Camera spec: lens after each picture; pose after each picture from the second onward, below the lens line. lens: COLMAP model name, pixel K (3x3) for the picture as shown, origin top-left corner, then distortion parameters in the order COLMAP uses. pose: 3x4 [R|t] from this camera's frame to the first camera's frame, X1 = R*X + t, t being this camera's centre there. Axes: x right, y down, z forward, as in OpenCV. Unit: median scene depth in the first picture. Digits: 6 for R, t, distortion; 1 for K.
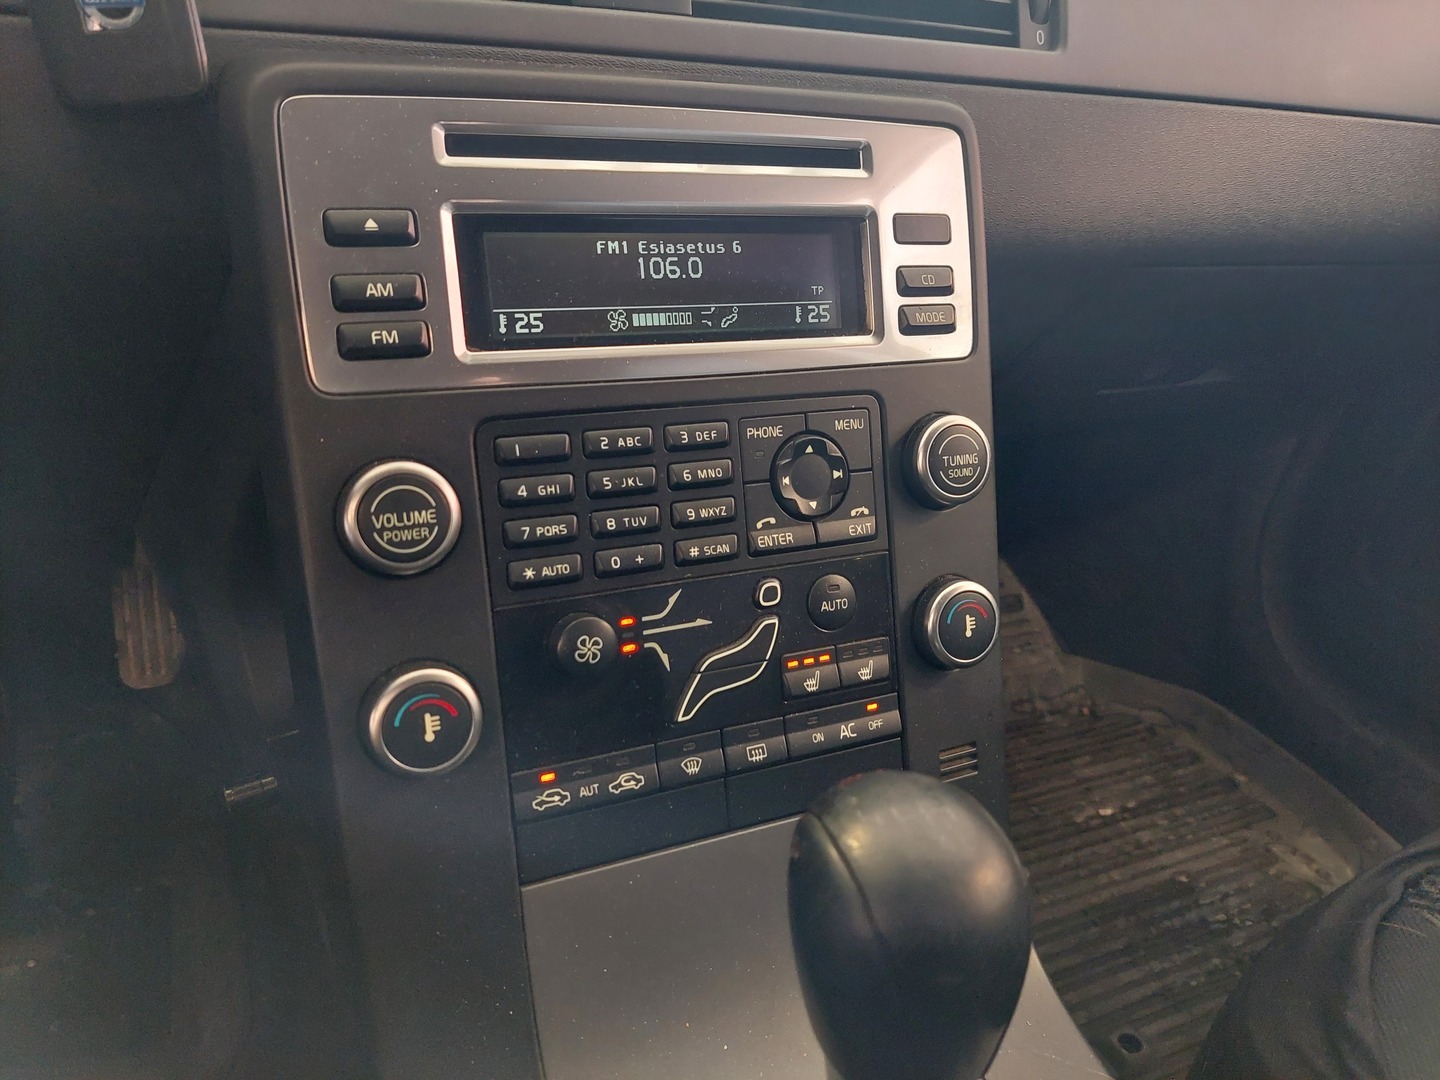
lens RADIAL K [[1030.7, 0, 721.2], [0, 1030.7, 522.2], [0, 0, 1]] dist [0.094614, -0.144706]
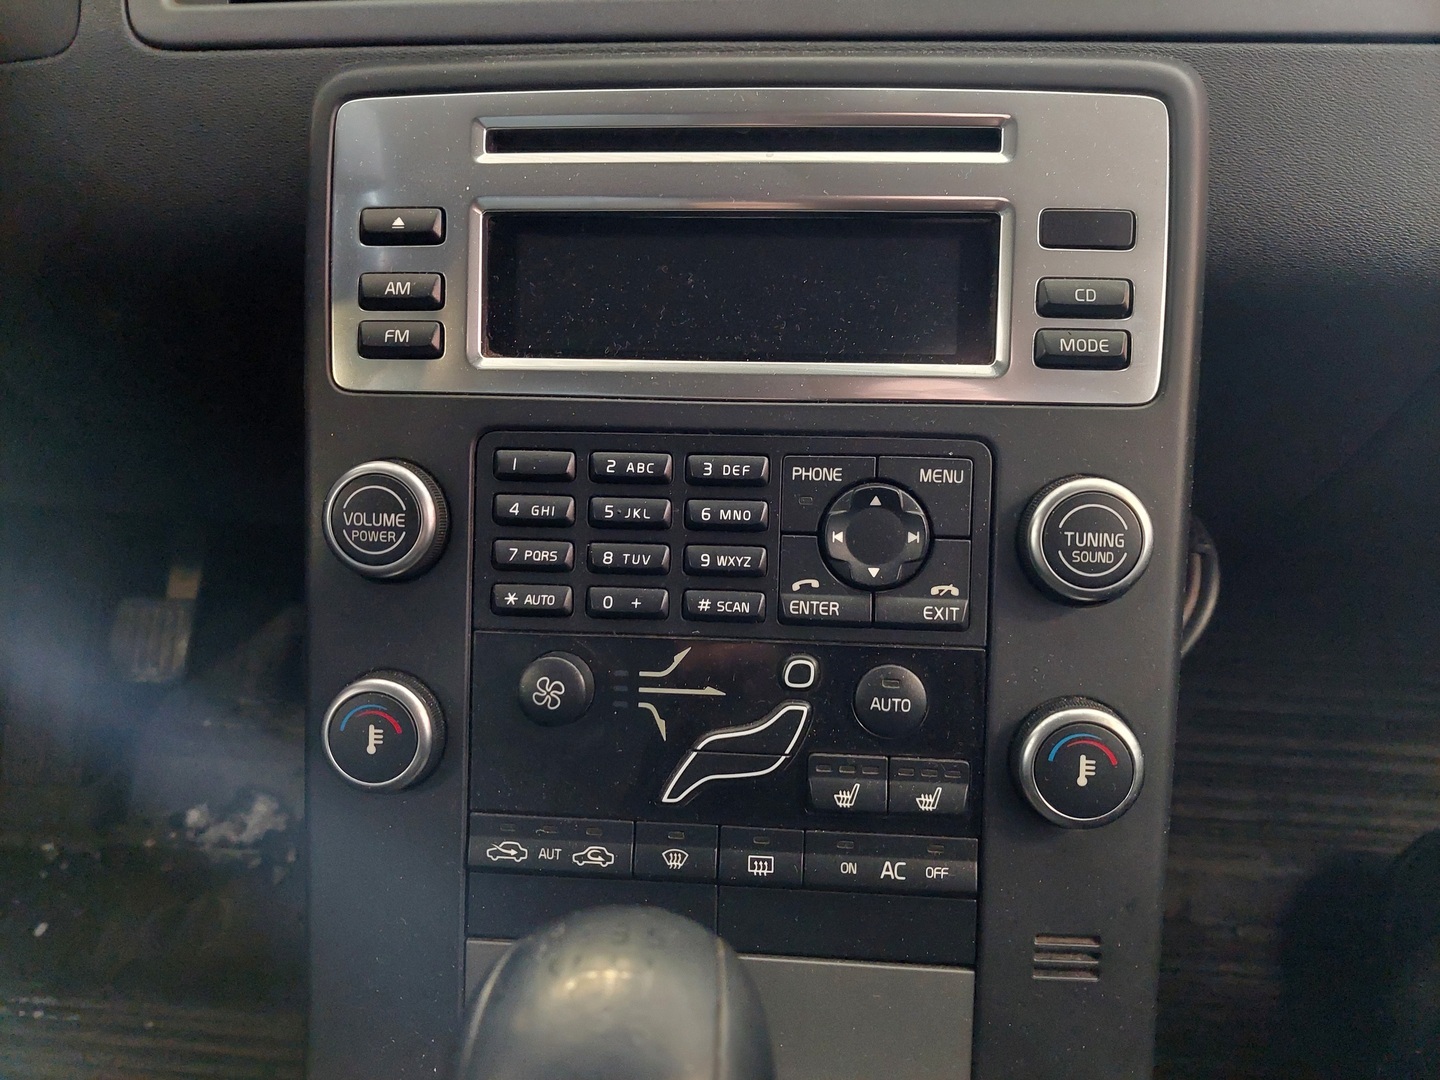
lens RADIAL K [[1055.4, 0, 714.7], [0, 1055.4, 538.7], [0, 0, 1]] dist [0.054451, -0.062501]
pose [[0.870385, 0.116233, -0.478456, 0.387053], [-0.140874, 0.989902, -0.015791, -0.012711], [0.471789, 0.081147, 0.877970, 0.243631]]
